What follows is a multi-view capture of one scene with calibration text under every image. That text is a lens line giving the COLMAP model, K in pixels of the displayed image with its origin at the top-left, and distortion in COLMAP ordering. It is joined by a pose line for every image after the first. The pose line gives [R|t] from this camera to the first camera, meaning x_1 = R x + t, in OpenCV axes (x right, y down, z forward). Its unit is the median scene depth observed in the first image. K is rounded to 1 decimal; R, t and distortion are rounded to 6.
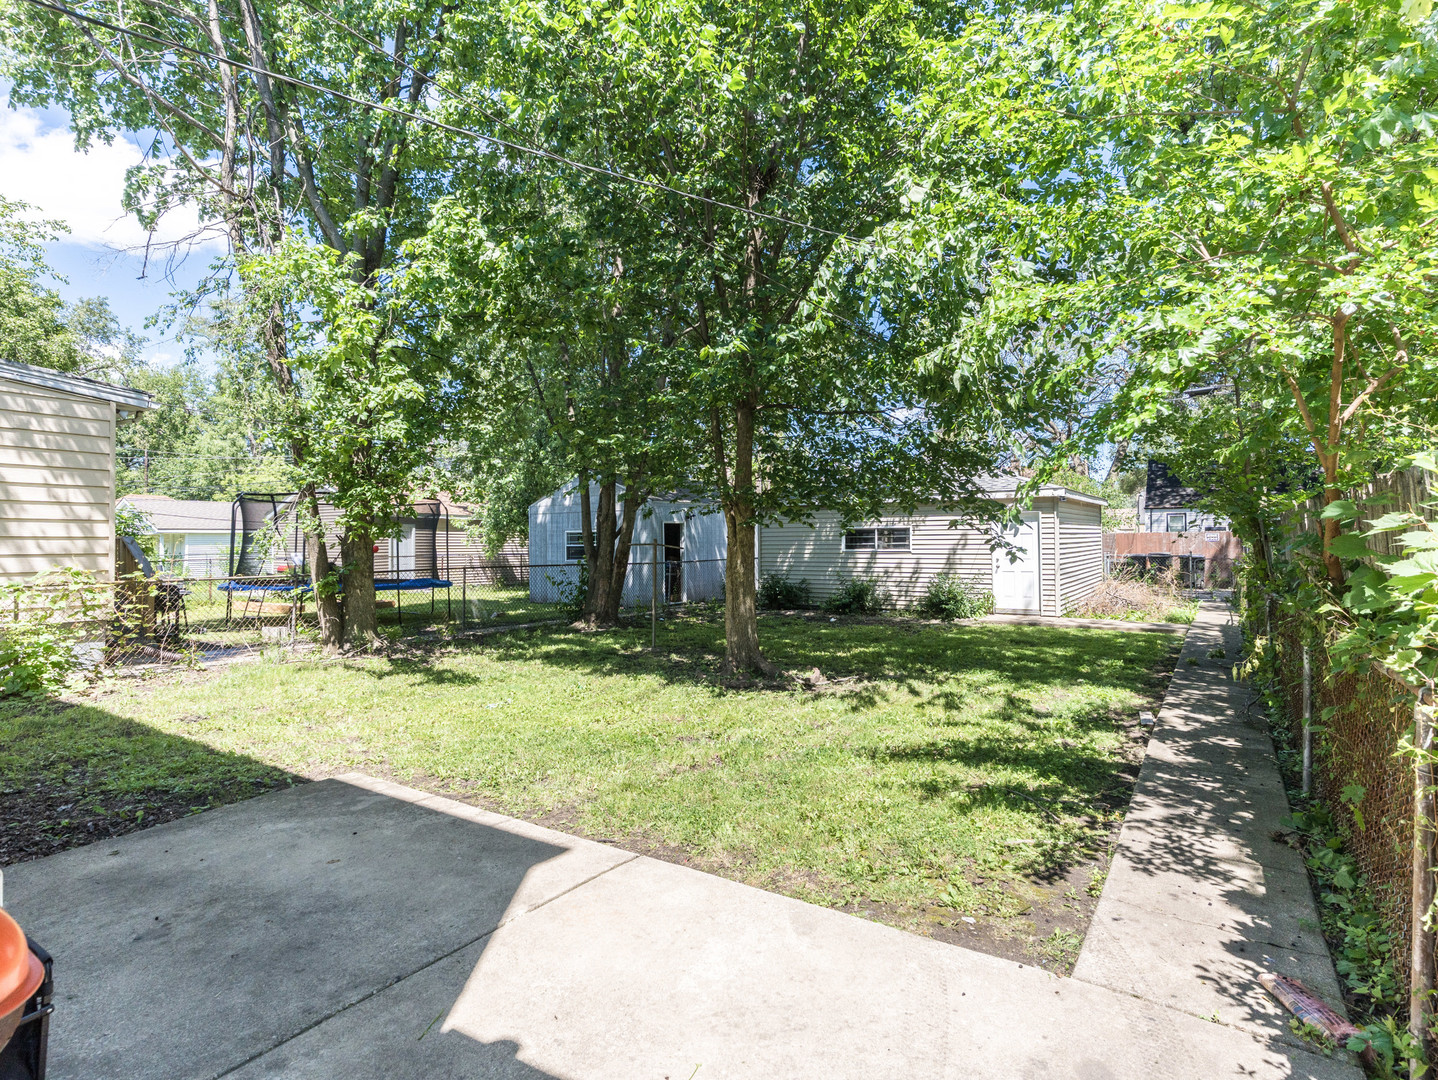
lens RADIAL K [[775.7, 0, 722.1], [0, 775.7, 539.4], [0, 0, 1]] dist [-0.001640, 0.000197]
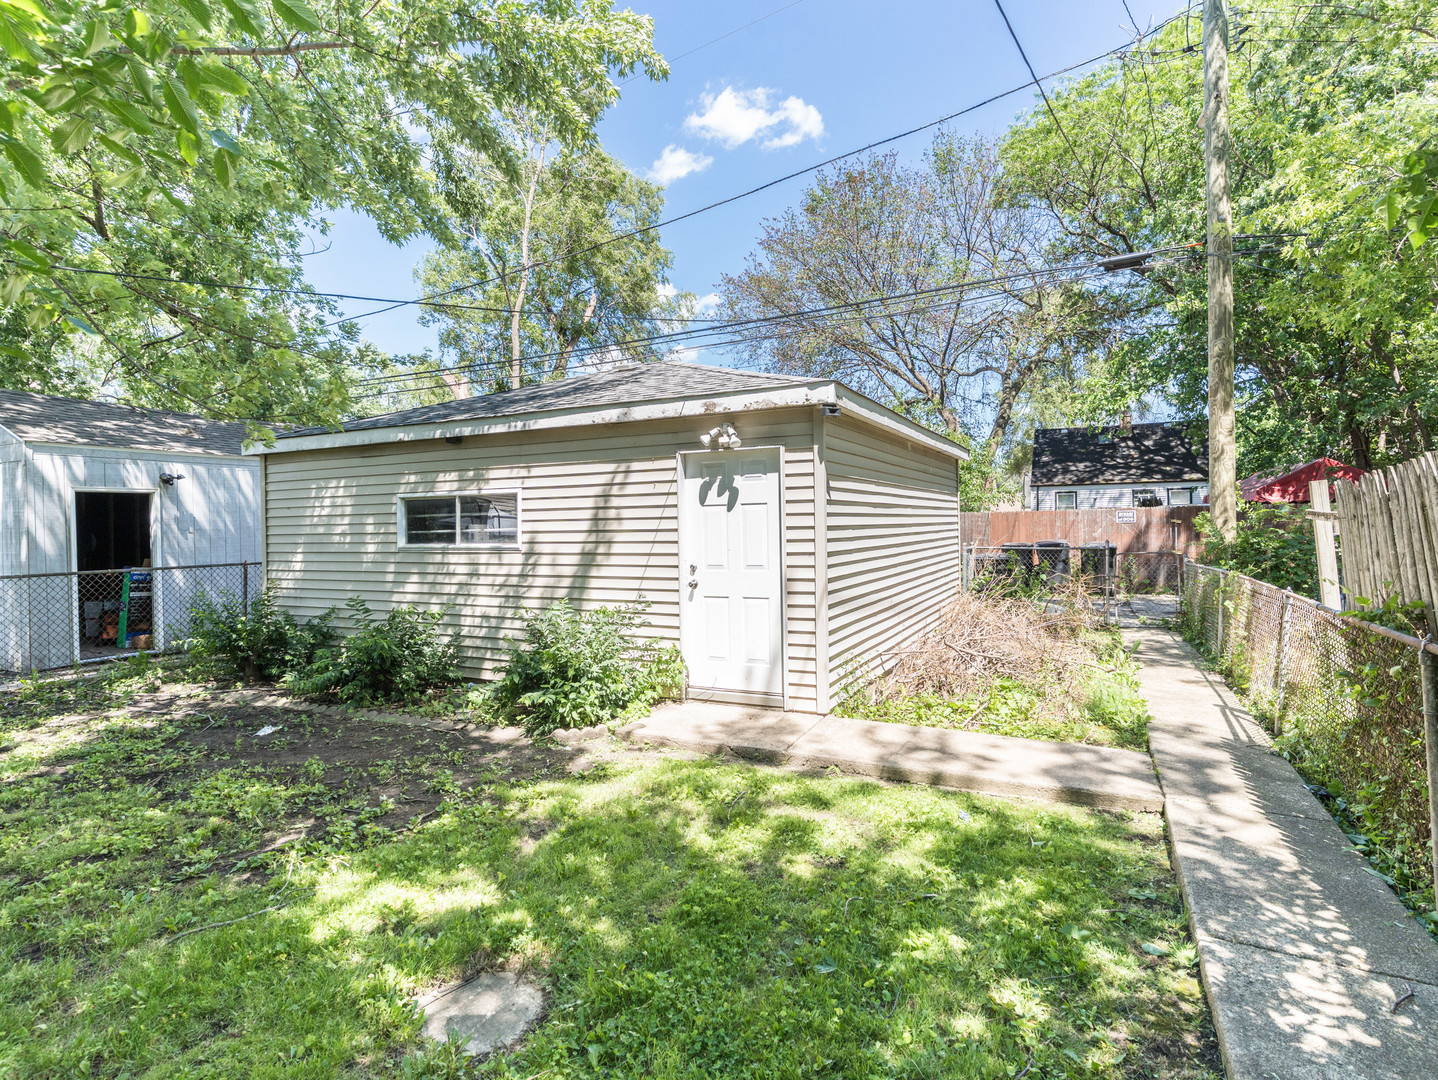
lens RADIAL K [[775.7, 0, 714.7], [0, 775.7, 537.1], [0, 0, 1]] dist [-0.001640, 0.000197]
pose [[0.993732, -0.011895, 0.111153, 0.300494], [0.010013, 0.999797, 0.017476, 0.002611], [-0.111338, -0.016254, 0.993650, 0.552295]]
